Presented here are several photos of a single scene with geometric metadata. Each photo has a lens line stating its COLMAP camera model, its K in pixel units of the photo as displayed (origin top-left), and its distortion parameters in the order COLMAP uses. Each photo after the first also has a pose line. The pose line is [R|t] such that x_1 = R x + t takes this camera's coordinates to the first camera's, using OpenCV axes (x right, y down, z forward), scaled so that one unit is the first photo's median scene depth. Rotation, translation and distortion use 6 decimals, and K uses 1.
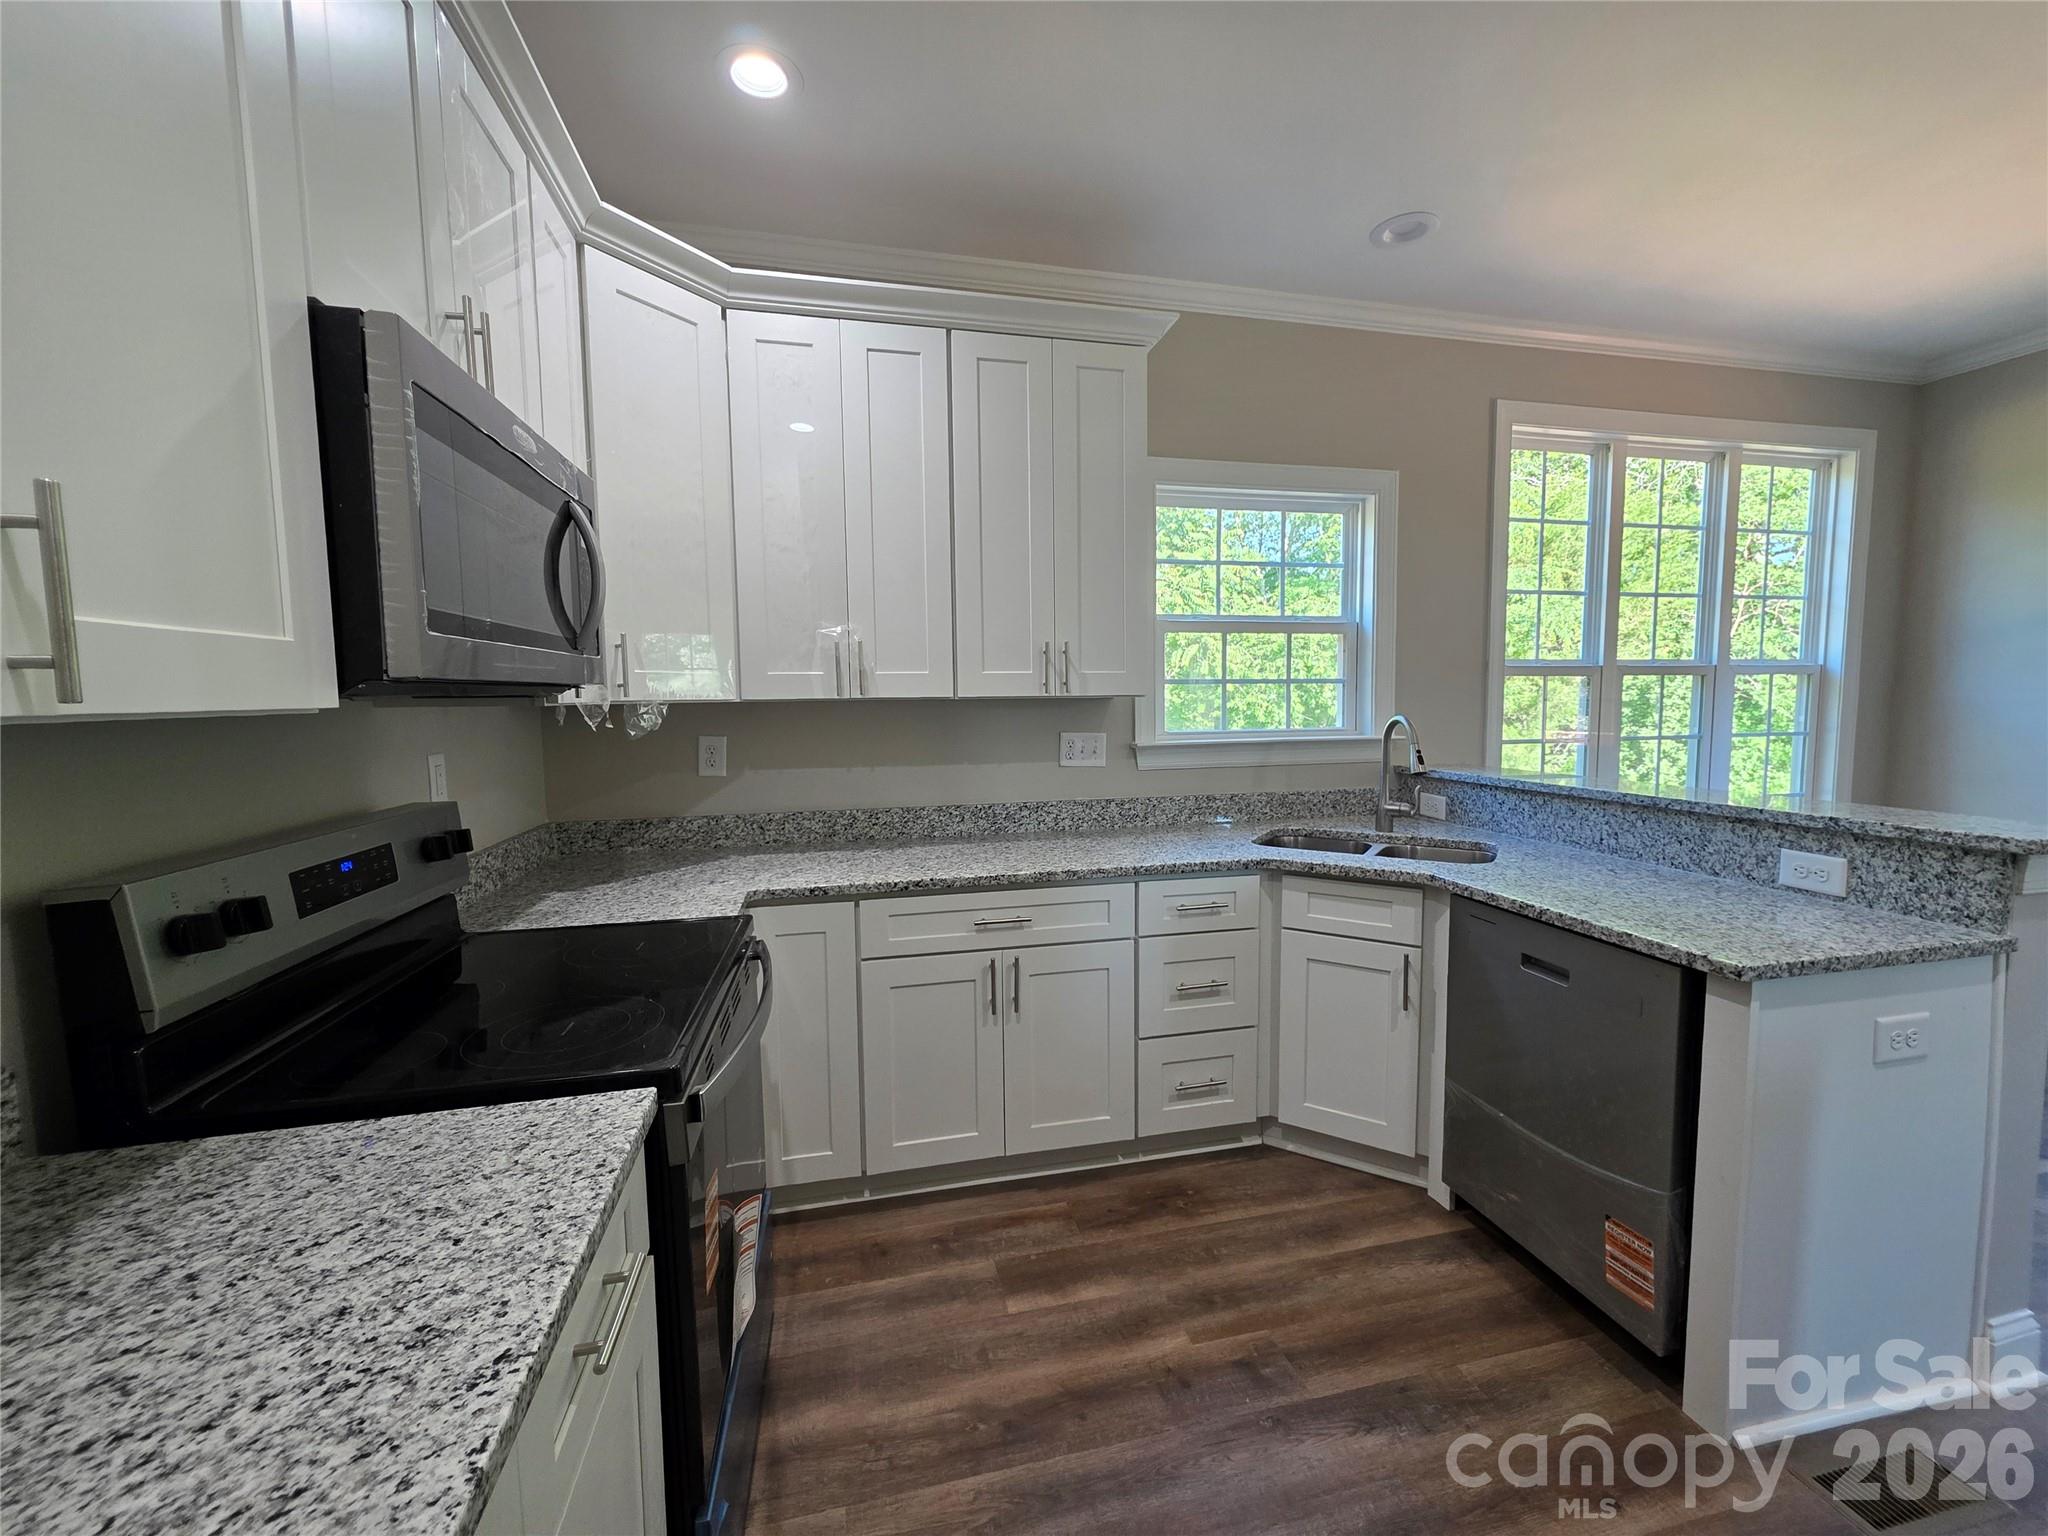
lens RADIAL K [[824.8, 0, 1024.0], [0, 824.8, 768.0], [0, 0, 1]] dist [0.001166, 0.000165]
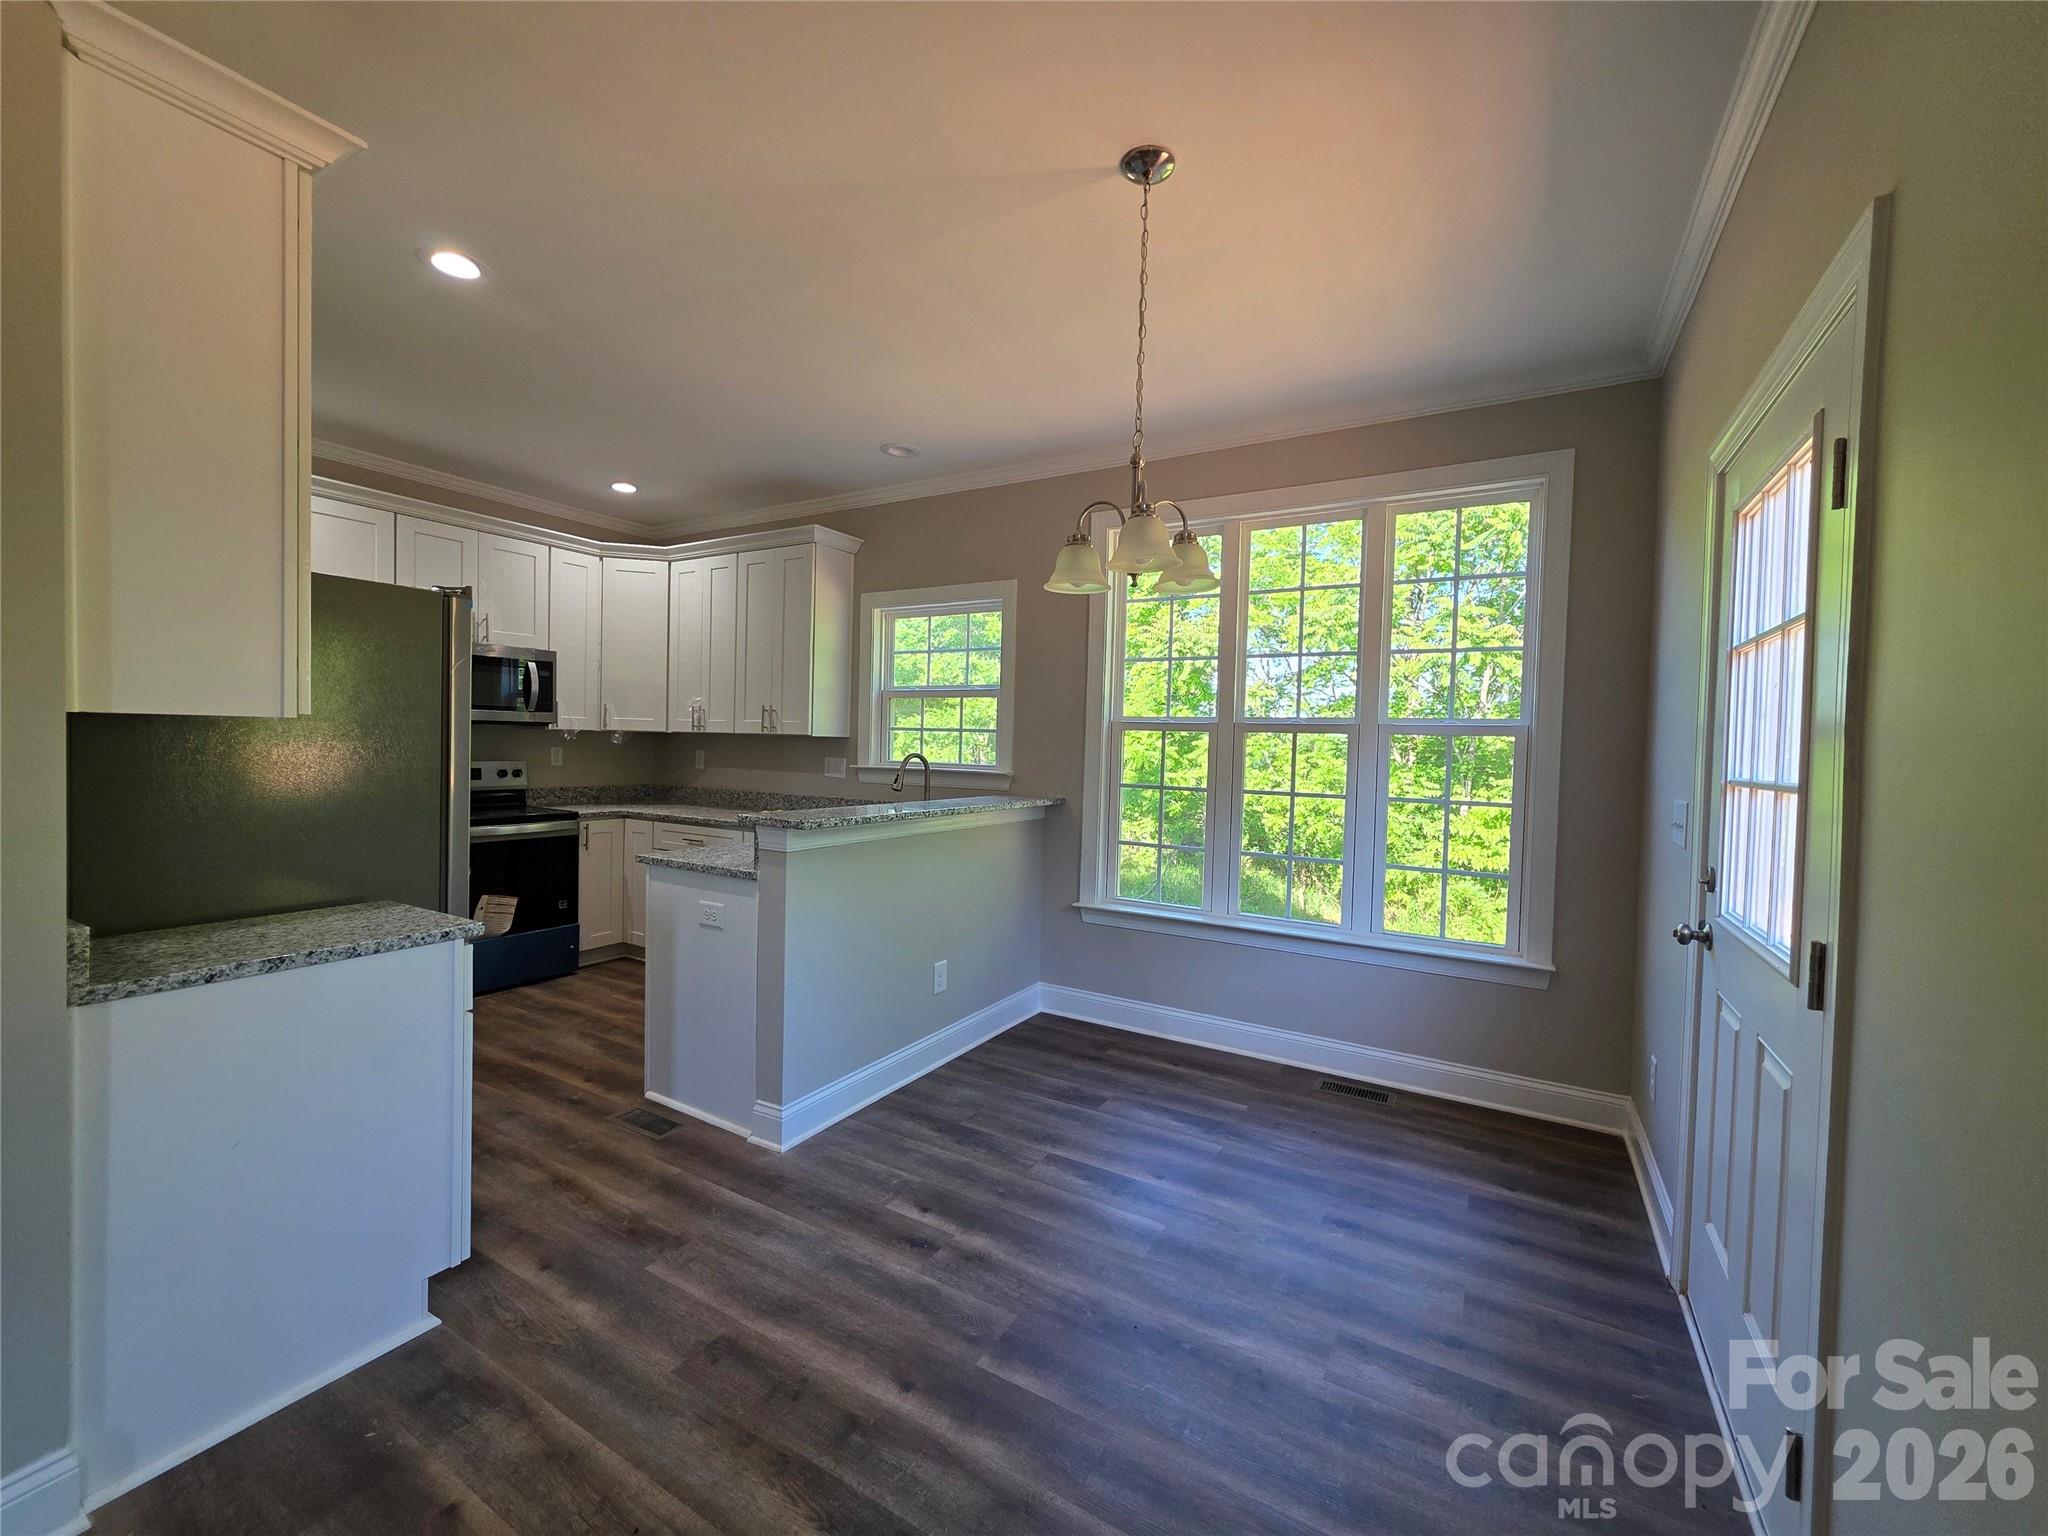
lens RADIAL K [[819.4, 0, 1024.0], [0, 819.4, 768.0], [0, 0, 1]] dist [0.010164, 0.000022]
pose [[0.722098, 0.051687, -0.689858, 1.658428], [-0.091809, 0.995544, -0.021509, -0.022762], [0.685672, 0.078867, 0.723626, 0.051949]]
